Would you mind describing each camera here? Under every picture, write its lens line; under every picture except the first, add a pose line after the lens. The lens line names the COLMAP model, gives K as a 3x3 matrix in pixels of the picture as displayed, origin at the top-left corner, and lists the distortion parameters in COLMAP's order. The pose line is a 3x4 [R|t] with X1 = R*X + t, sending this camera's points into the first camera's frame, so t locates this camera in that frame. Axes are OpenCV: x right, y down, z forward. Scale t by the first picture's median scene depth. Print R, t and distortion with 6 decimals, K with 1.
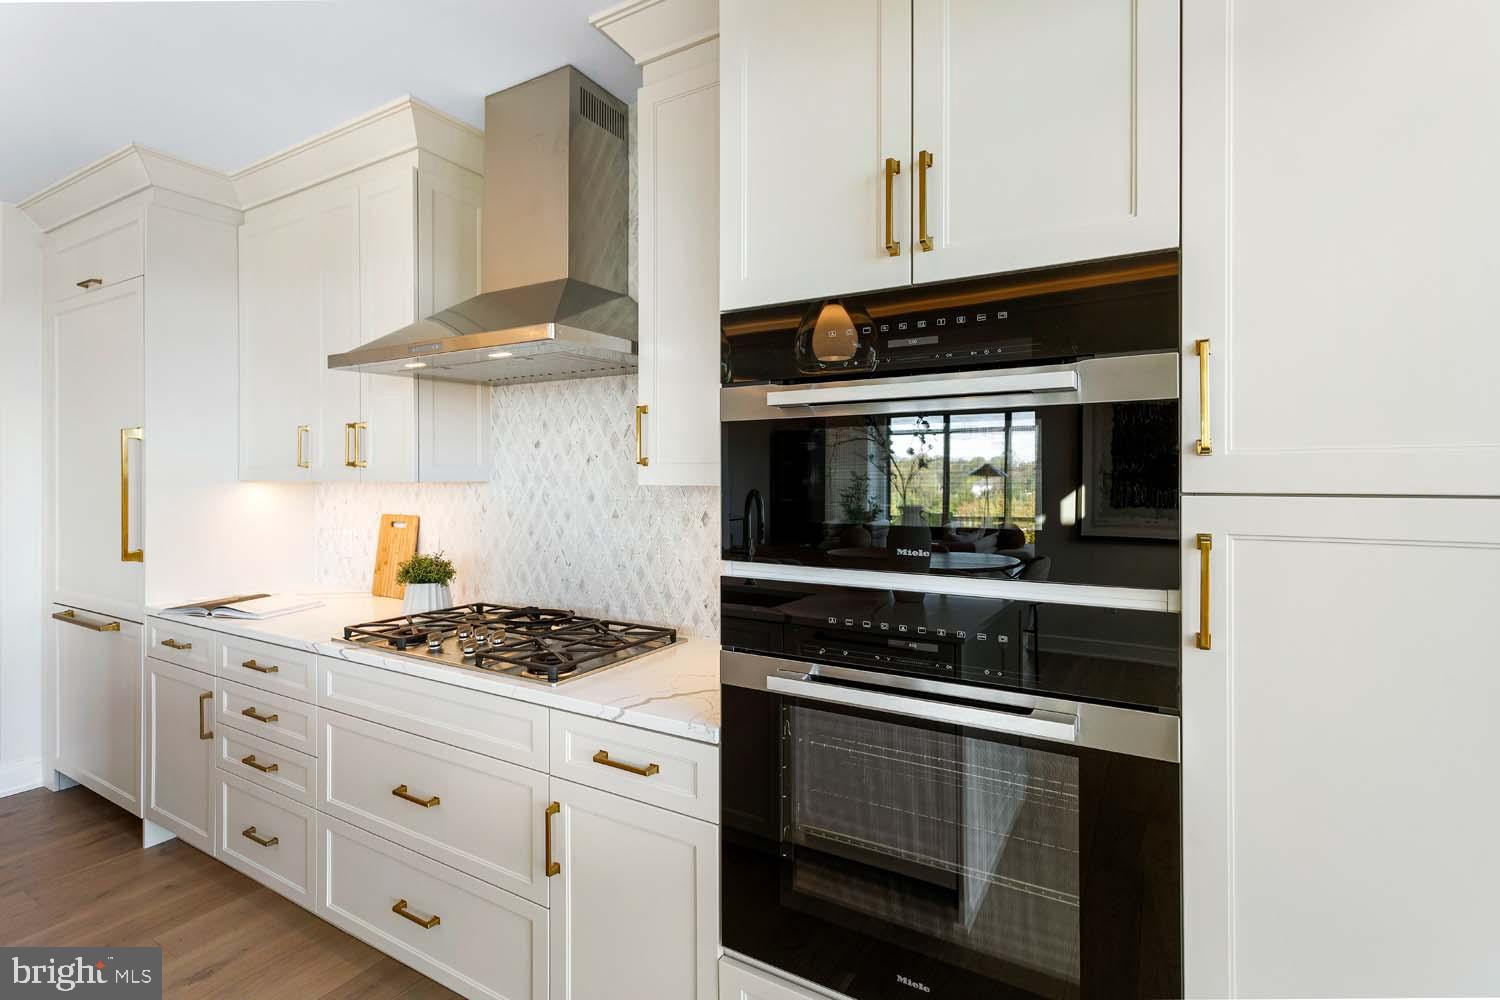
lens RADIAL K [[729.1, 0, 731.9], [0, 729.1, 473.3], [0, 0, 1]] dist [0.001609, 0.002775]
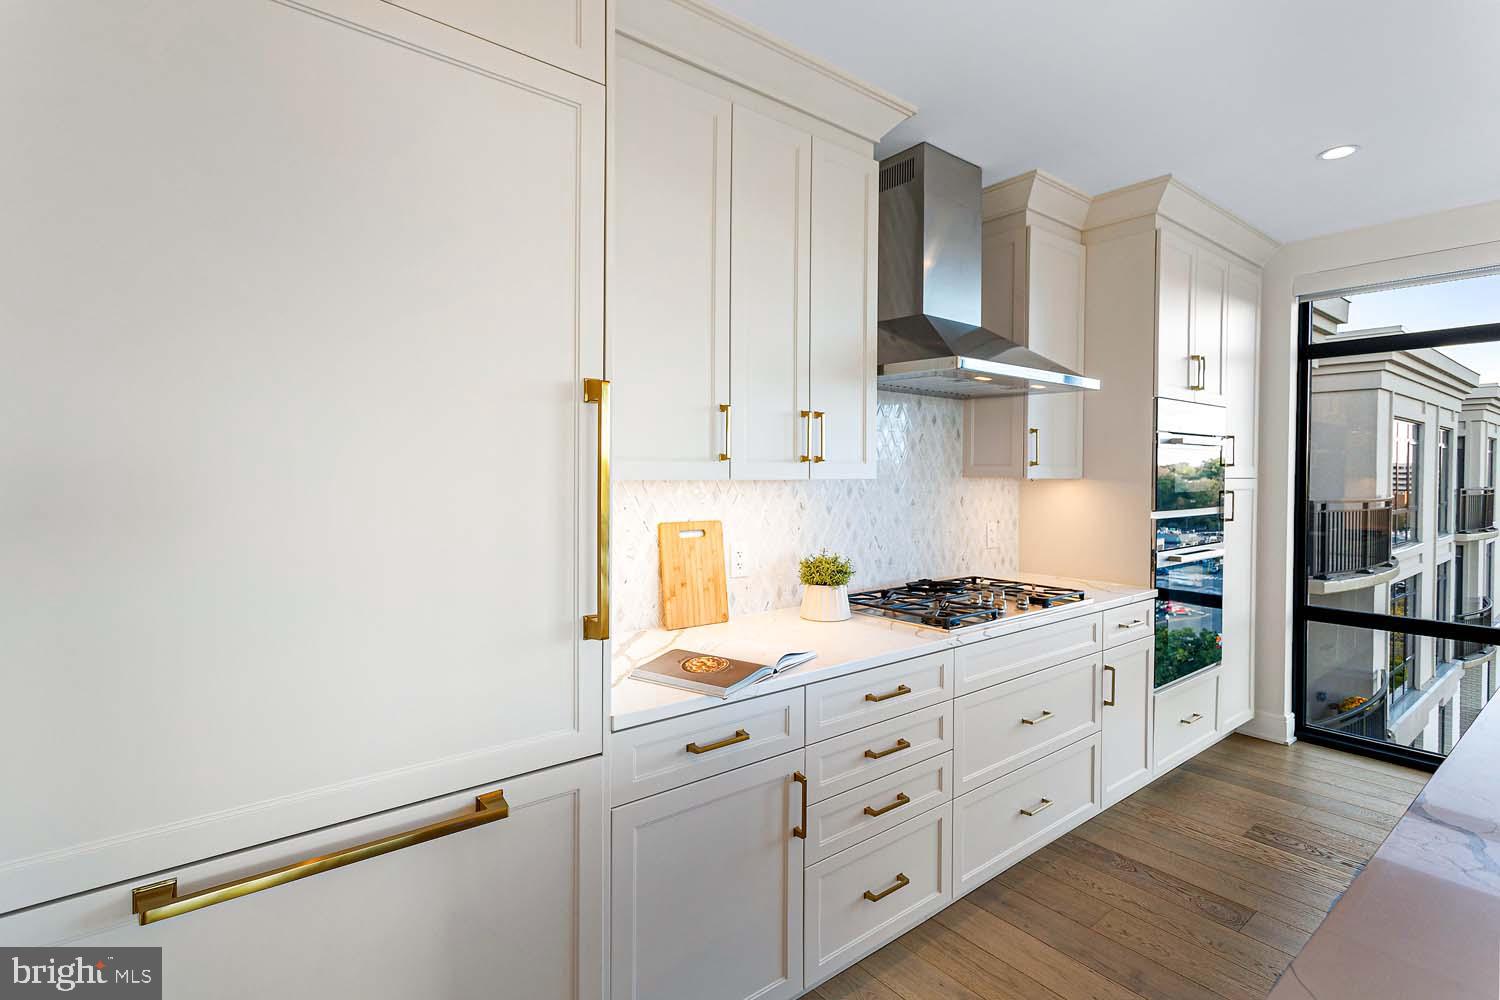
lens RADIAL K [[729.1, 0, 752.6], [0, 729.1, 479.0], [0, 0, 1]] dist [0.001609, 0.002775]
pose [[0.334530, -0.009740, 0.942335, -1.489952], [-0.006790, 0.999896, 0.012746, 0.000705], [-0.942361, -0.010663, 0.334429, 0.851785]]
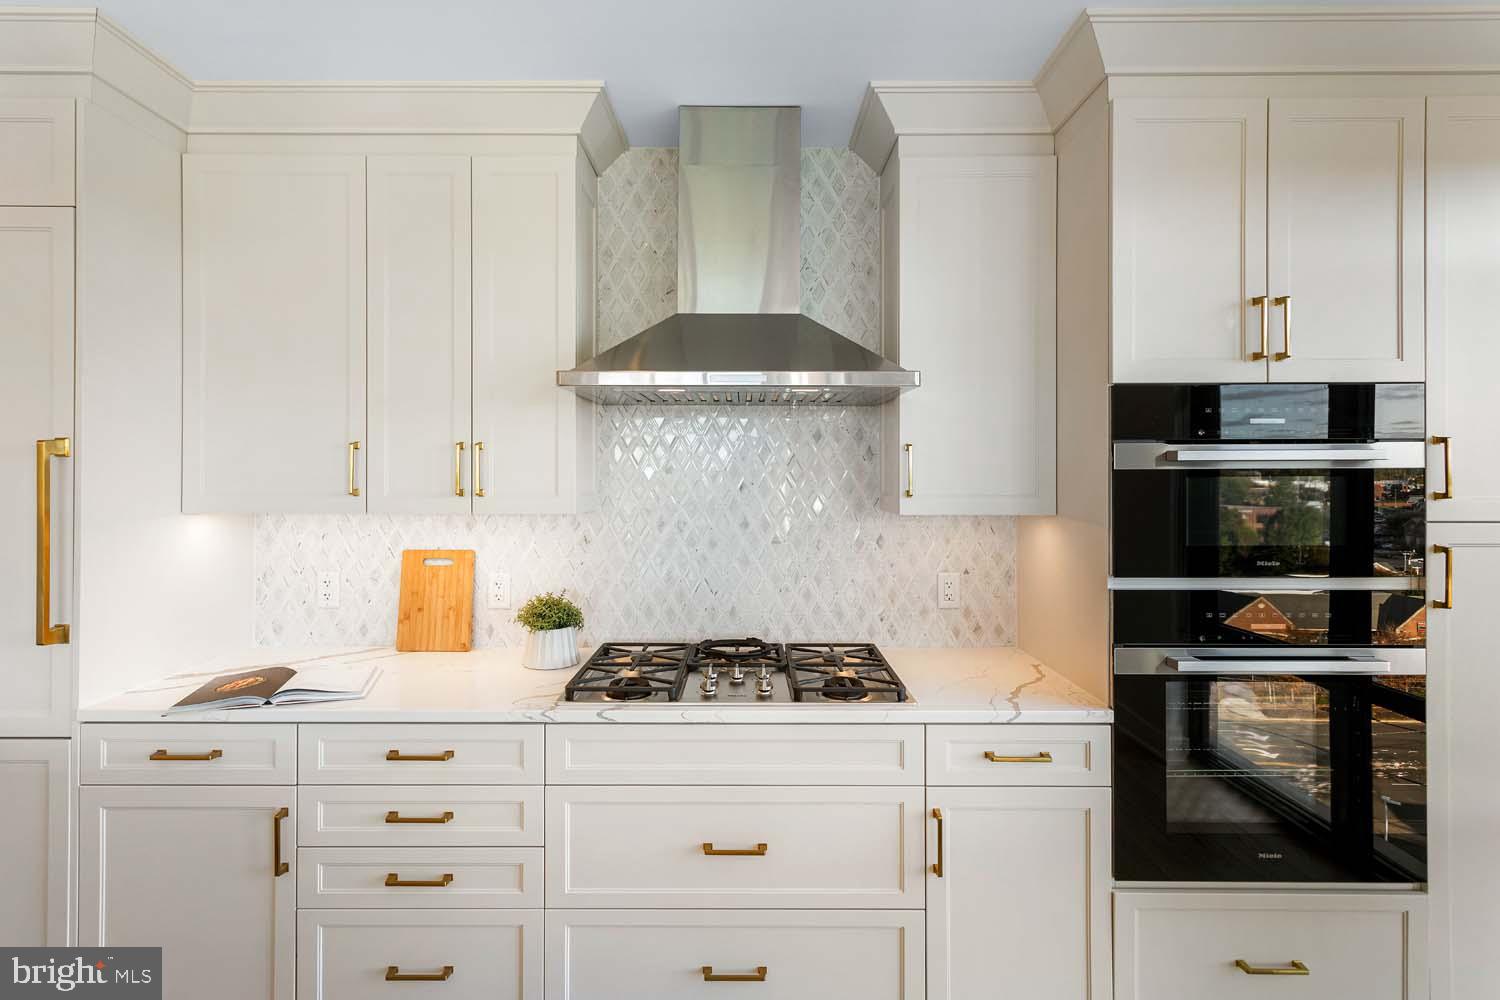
lens RADIAL K [[729.1, 0, 734.7], [0, 729.1, 470.6], [0, 0, 1]] dist [0.001609, 0.002775]
pose [[0.854284, 0.005176, 0.519781, -0.757315], [-0.002130, 0.999977, -0.006457, -0.035480], [-0.519802, 0.004409, 0.854275, 0.153963]]
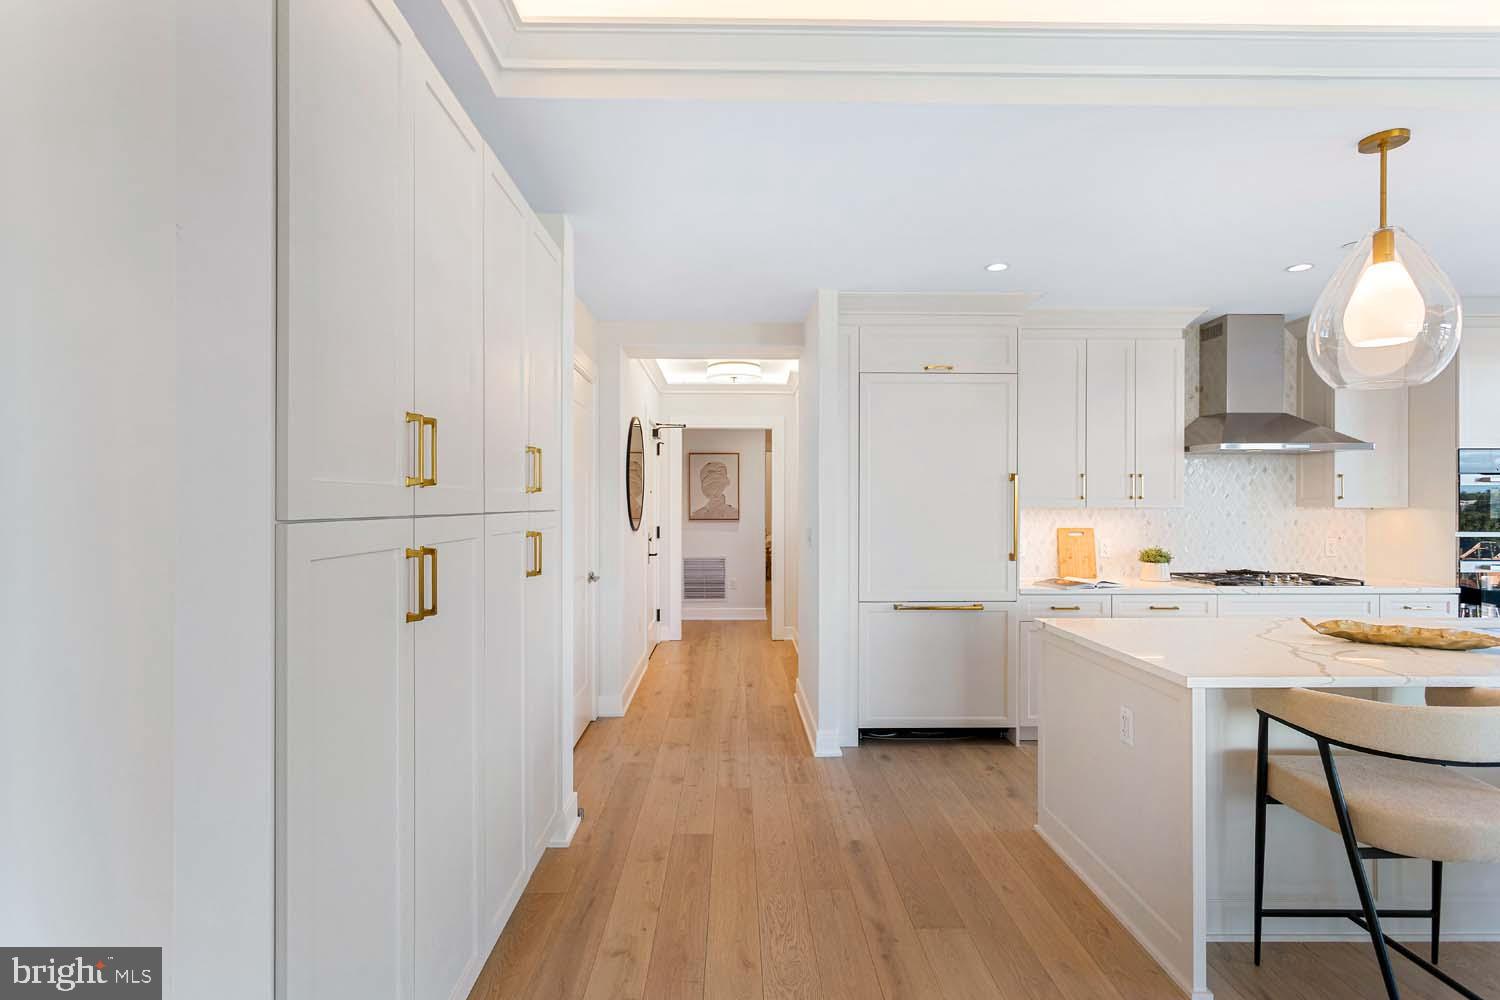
lens RADIAL K [[729.1, 0, 739.1], [0, 729.1, 504.6], [0, 0, 1]] dist [0.001609, 0.002775]
pose [[0.850108, -0.003973, 0.526594, -2.482502], [0.000998, 0.999982, 0.005934, -0.007449], [-0.526608, -0.004519, 0.850096, 0.005619]]
